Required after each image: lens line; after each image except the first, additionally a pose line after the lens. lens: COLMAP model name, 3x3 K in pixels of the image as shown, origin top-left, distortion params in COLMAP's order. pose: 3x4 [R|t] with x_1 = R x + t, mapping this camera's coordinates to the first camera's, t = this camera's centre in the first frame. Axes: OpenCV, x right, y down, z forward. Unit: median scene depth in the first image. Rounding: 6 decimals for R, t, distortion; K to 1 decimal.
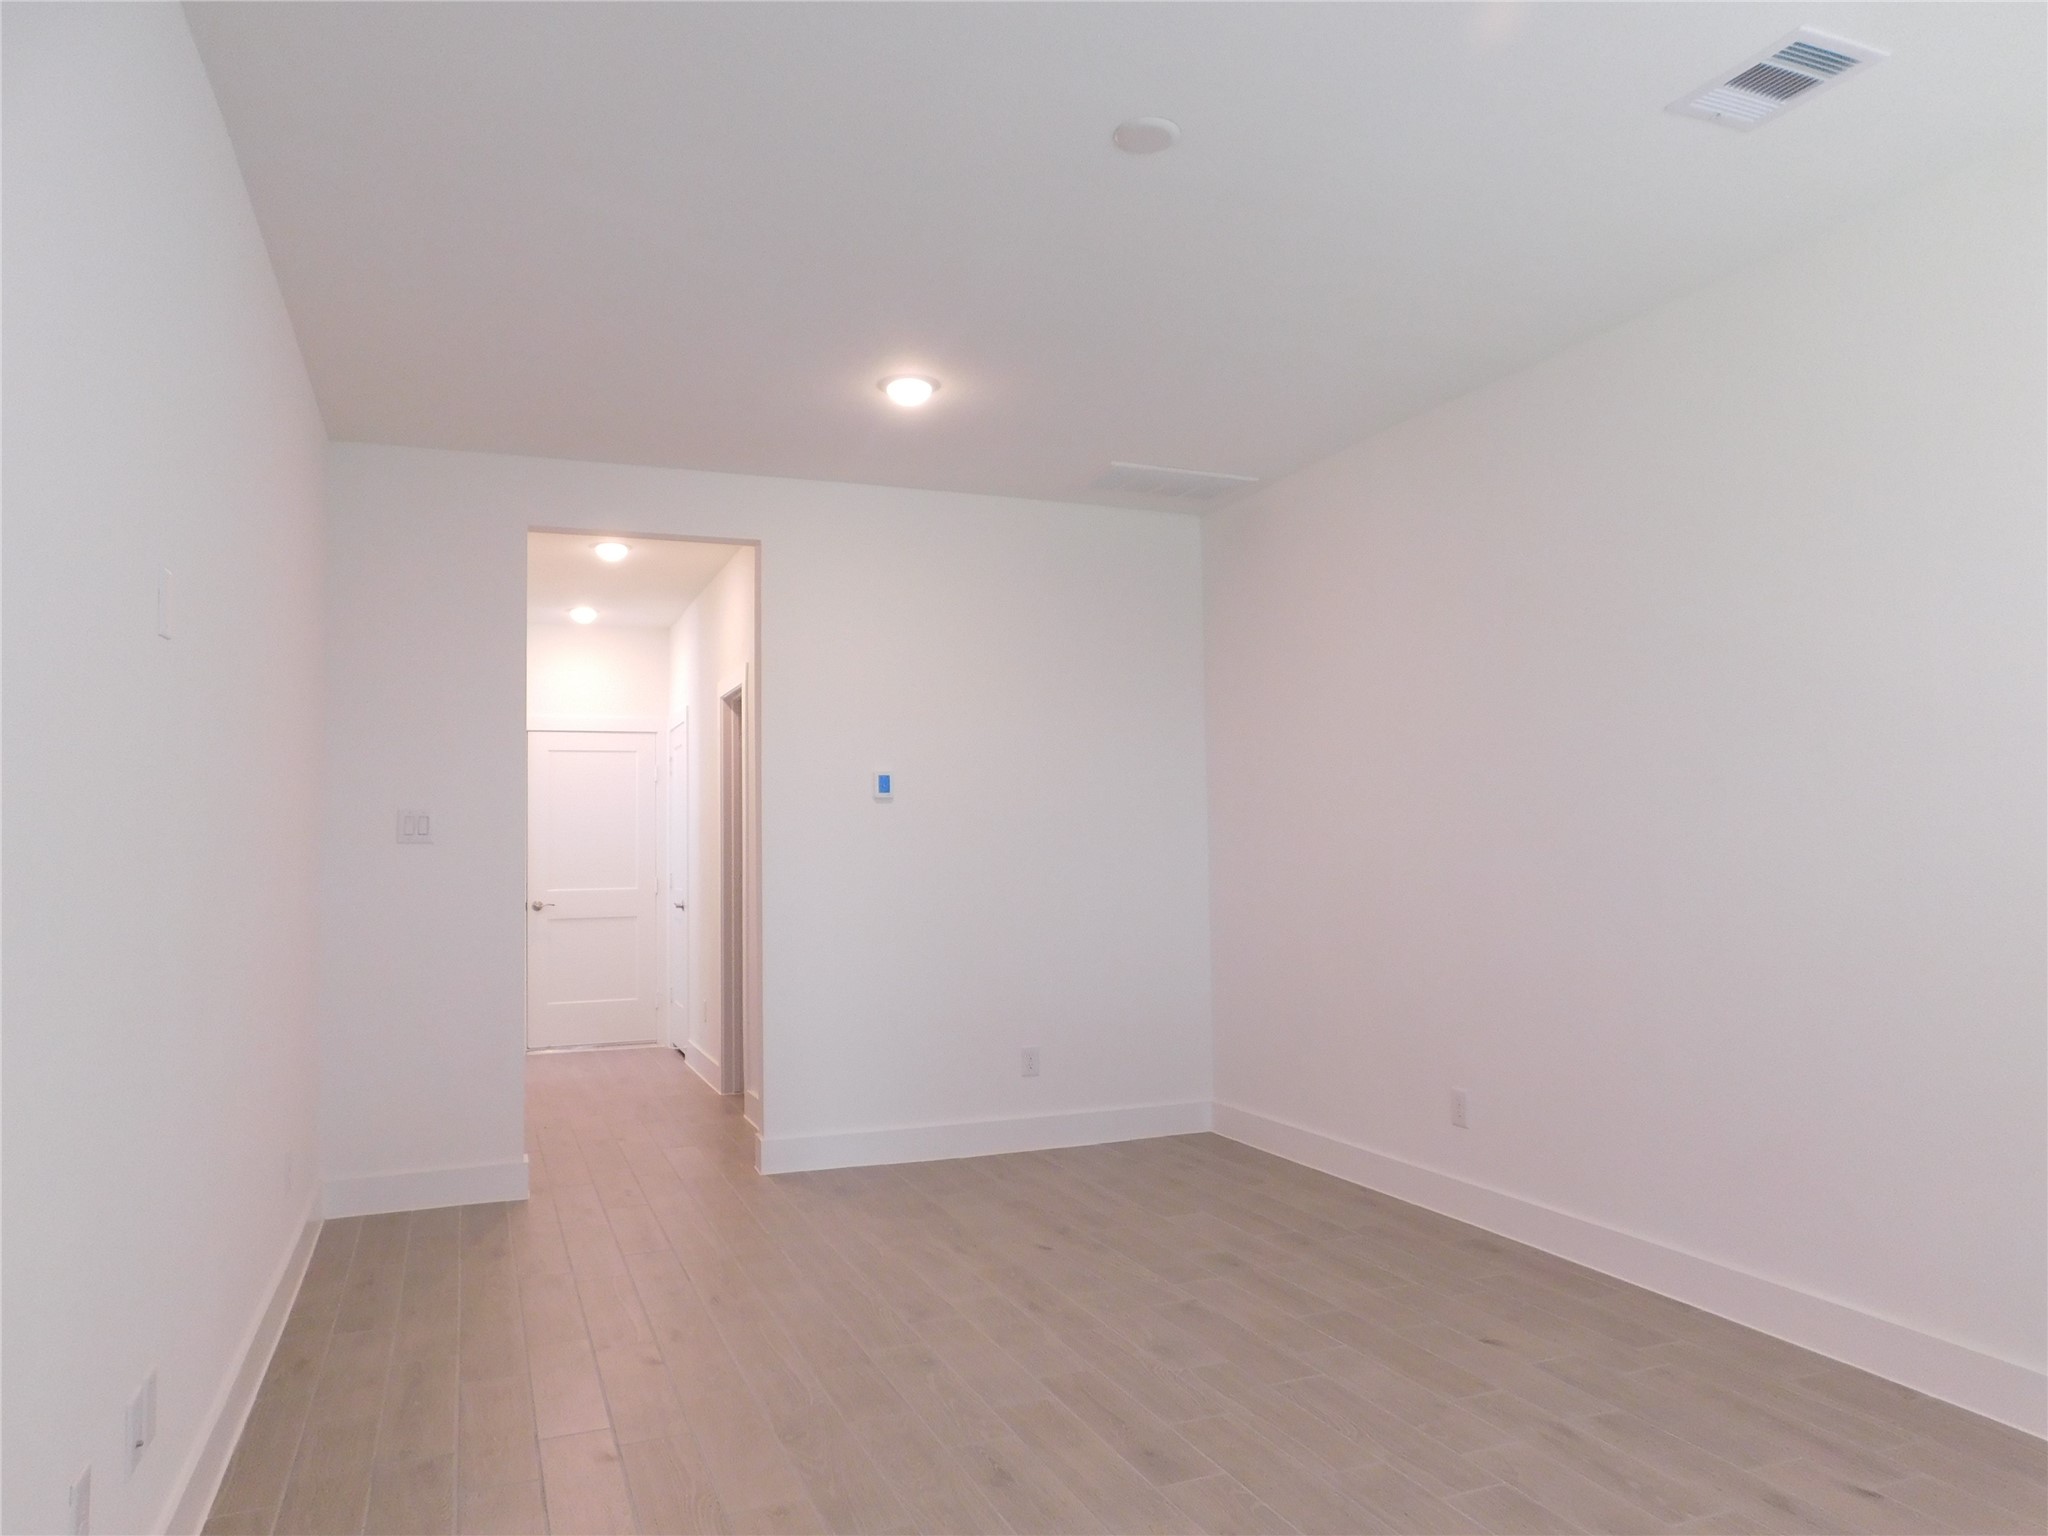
lens RADIAL K [[1368.3, 0, 1023.9], [0, 1368.3, 752.2], [0, 0, 1]] dist [-0.063886, 0.056636]
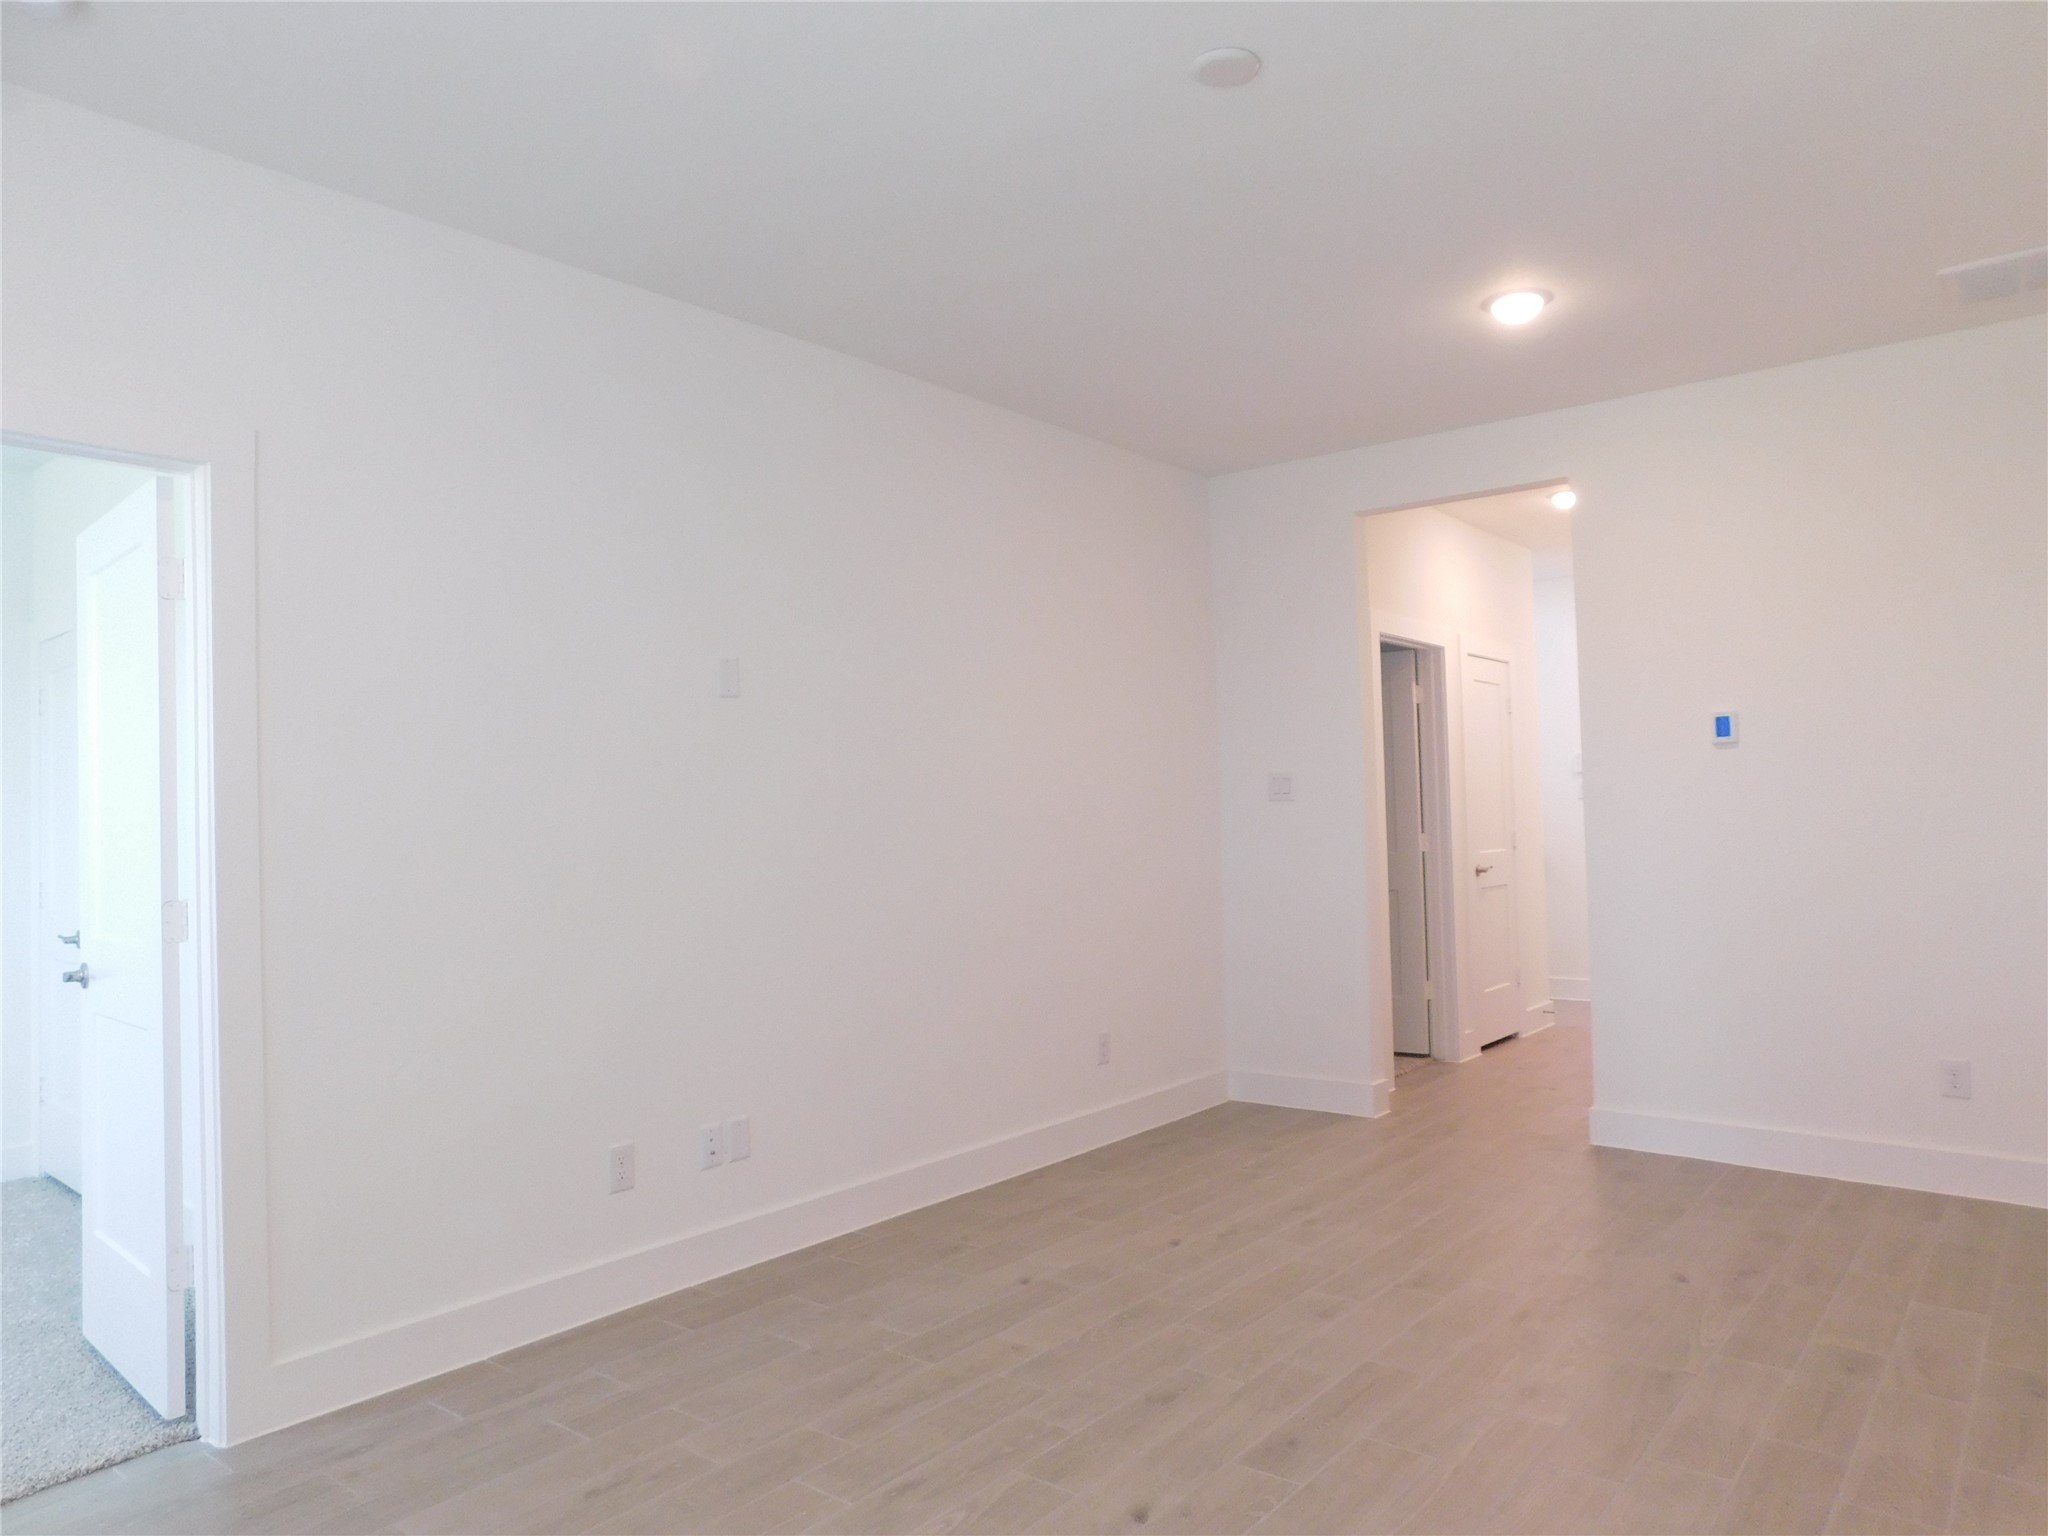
lens RADIAL K [[1368.3, 0, 1023.9], [0, 1368.3, 752.2], [0, 0, 1]] dist [-0.063886, 0.056636]
pose [[0.483173, -0.033079, -0.874900, 0.686751], [0.077489, 0.996980, 0.005100, 0.001402], [0.872089, -0.070259, 0.484277, 0.311816]]
